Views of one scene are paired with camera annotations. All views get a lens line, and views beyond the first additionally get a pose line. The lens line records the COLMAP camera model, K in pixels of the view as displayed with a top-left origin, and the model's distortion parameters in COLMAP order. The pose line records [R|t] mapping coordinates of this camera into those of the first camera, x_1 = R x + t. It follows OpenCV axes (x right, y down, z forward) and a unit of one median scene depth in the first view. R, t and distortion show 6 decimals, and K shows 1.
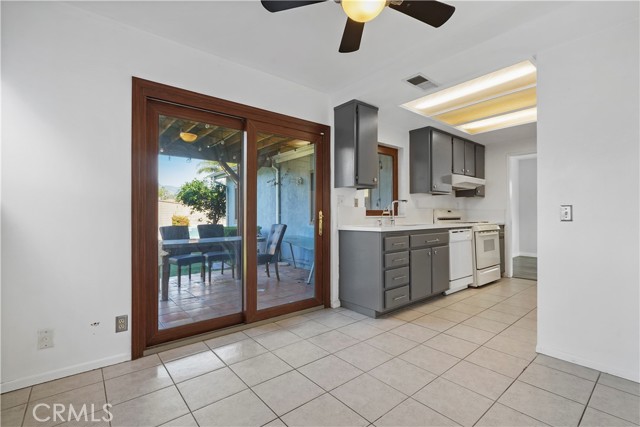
lens RADIAL K [[292.3, 0, 320.3], [0, 292.3, 211.9], [0, 0, 1]] dist [-0.003058, -0.000280]
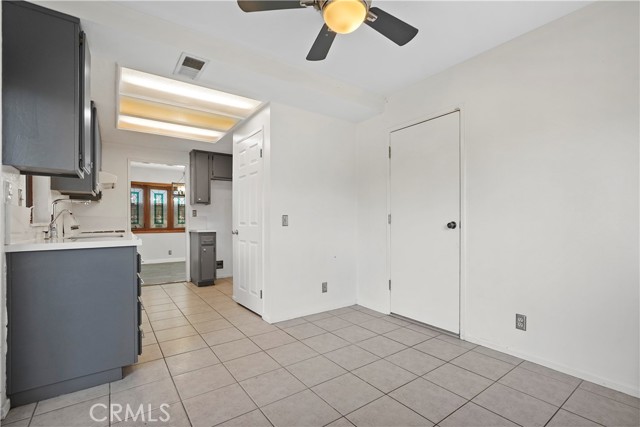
lens RADIAL K [[292.3, 0, 328.4], [0, 292.3, 223.6], [0, 0, 1]] dist [-0.003058, -0.000280]
pose [[0.046286, -0.000777, 0.998928, -0.503099], [-0.006954, 0.999975, 0.001100, 0.012710], [-0.998904, -0.006997, 0.046279, 0.571987]]
